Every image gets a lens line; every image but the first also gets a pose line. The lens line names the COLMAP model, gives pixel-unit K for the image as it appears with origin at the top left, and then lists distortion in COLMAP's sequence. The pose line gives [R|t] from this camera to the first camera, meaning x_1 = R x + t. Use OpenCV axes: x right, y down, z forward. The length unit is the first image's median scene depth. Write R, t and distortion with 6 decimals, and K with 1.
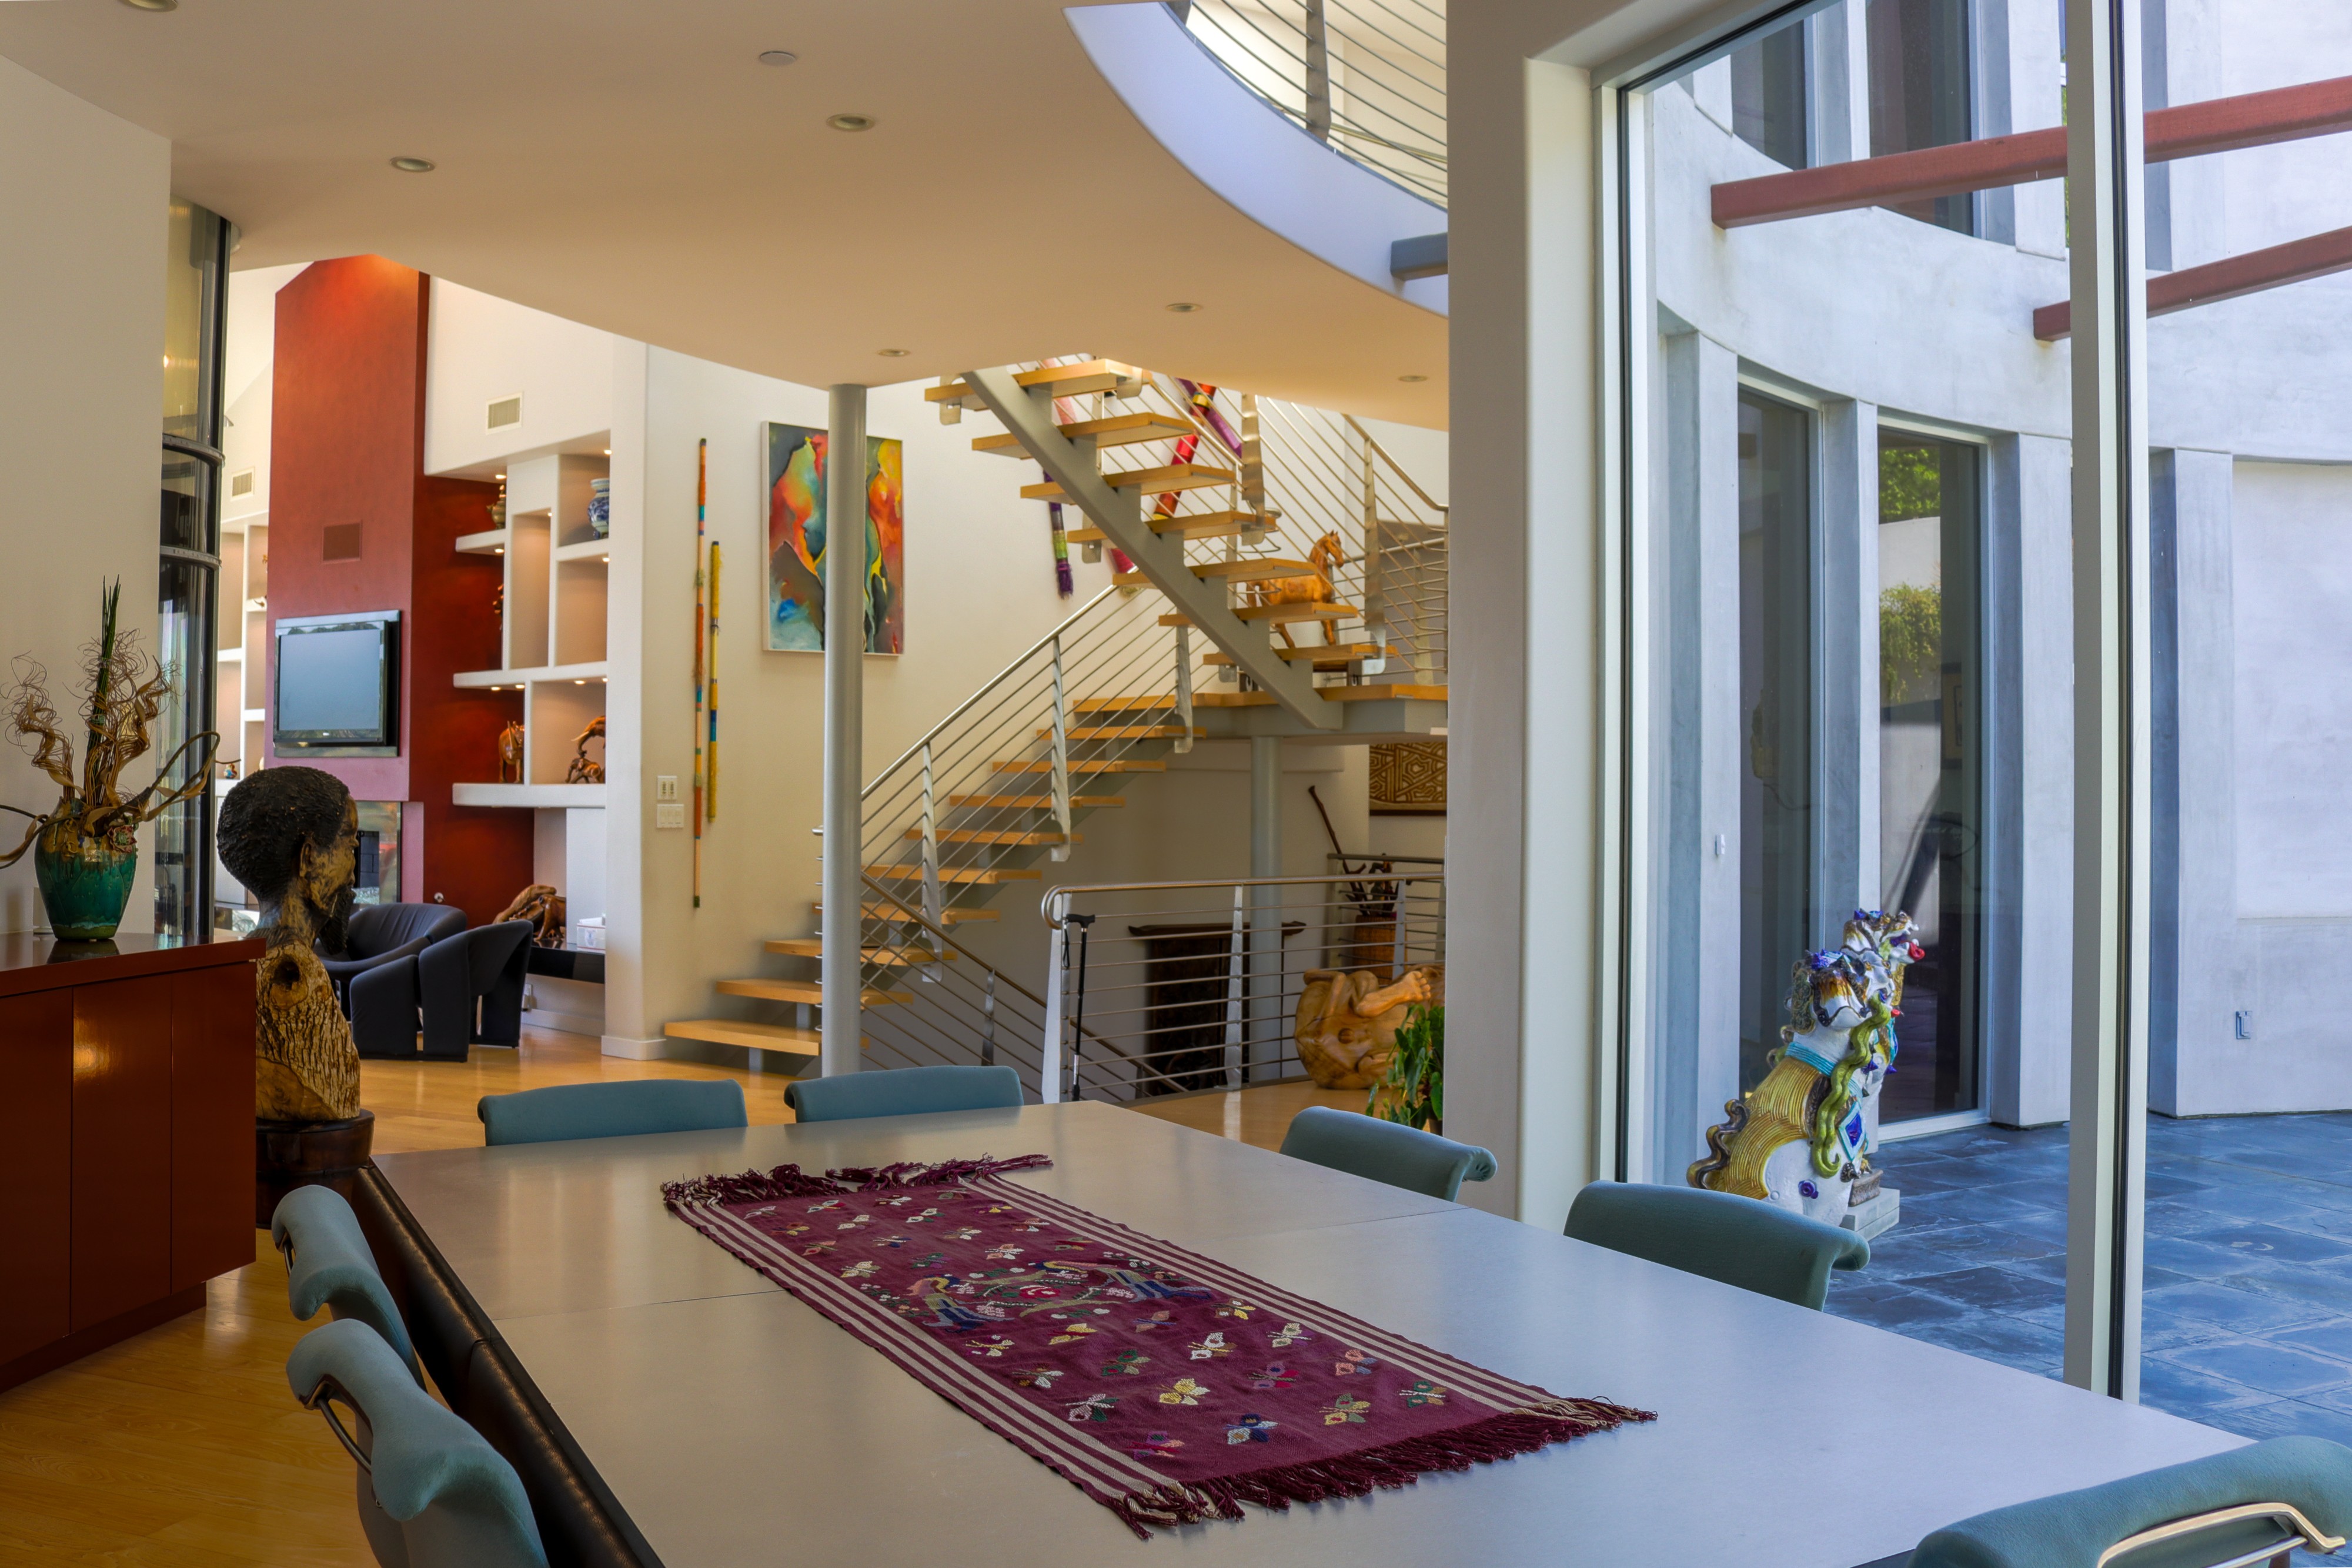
lens RADIAL K [[1982.1, 0, 1158.2], [0, 1982.1, 771.6], [0, 0, 1]] dist [-0.117597, 0.076081]
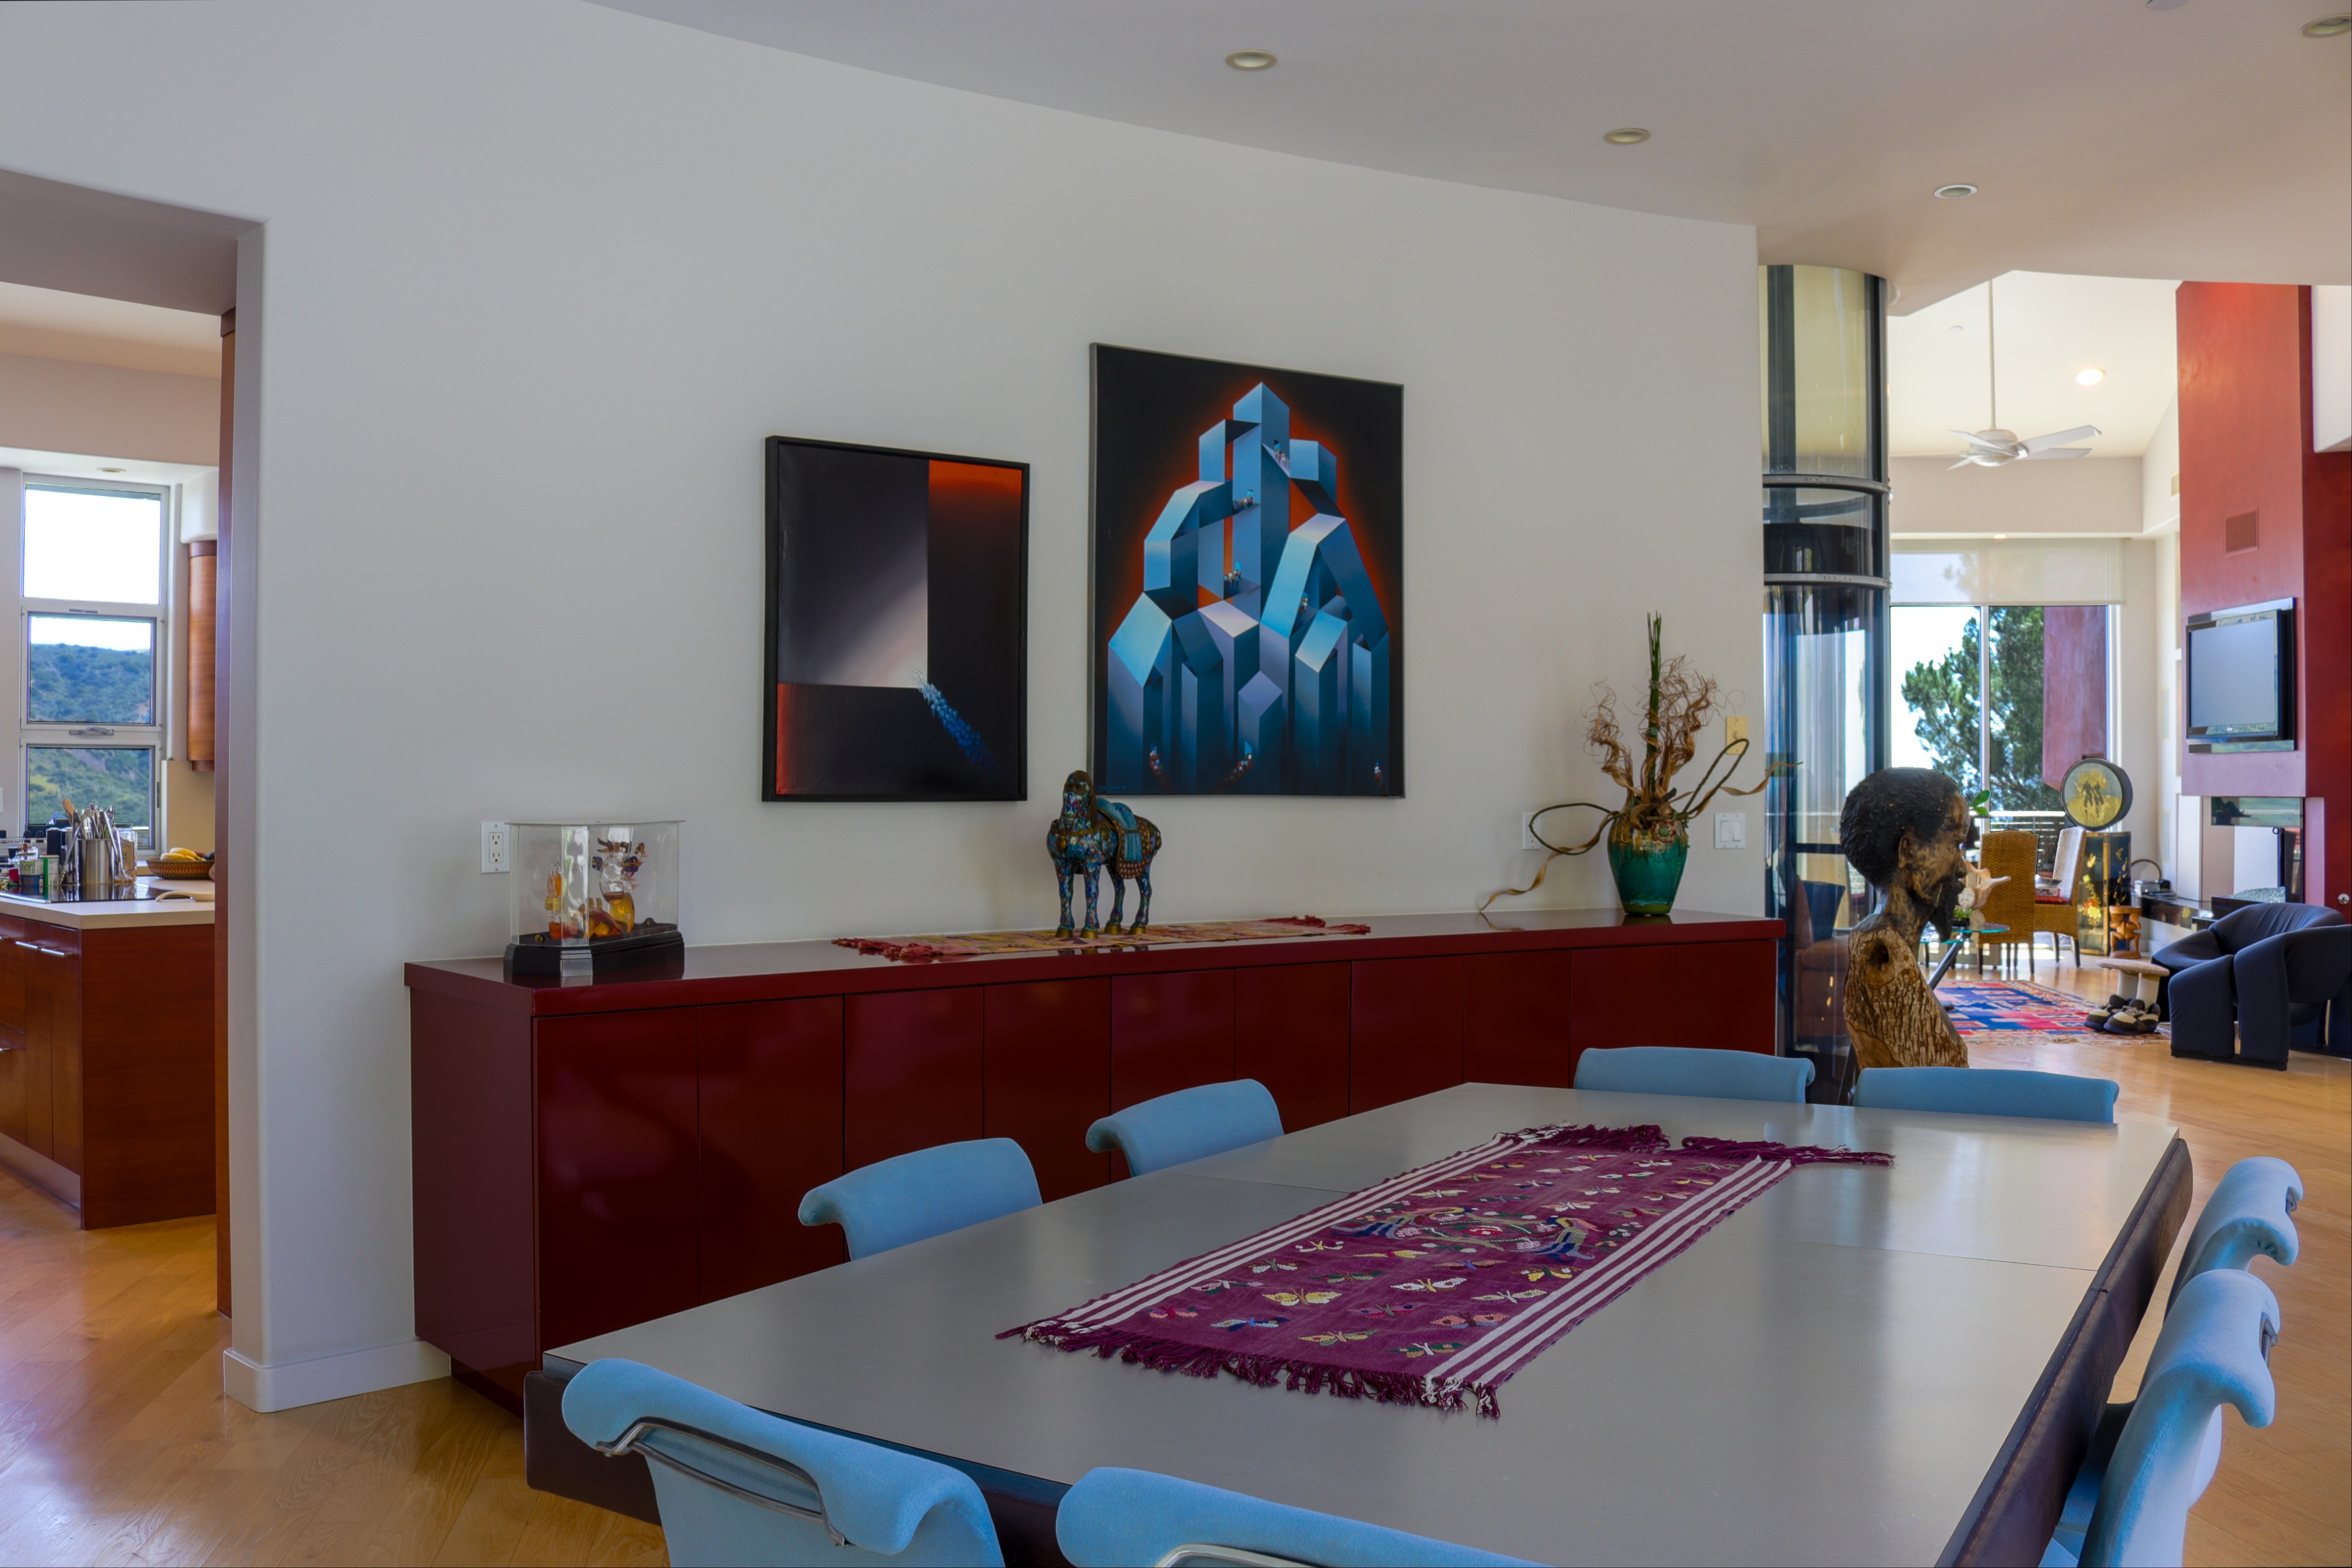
lens RADIAL K [[1982.1, 0, 1157.5], [0, 1982.1, 786.6], [0, 0, 1]] dist [-0.117597, 0.076081]
pose [[0.471079, -0.011614, -0.882015, 0.333674], [0.019303, 0.999810, -0.002855, 0.003674], [0.881880, -0.015681, 0.471213, 0.121672]]
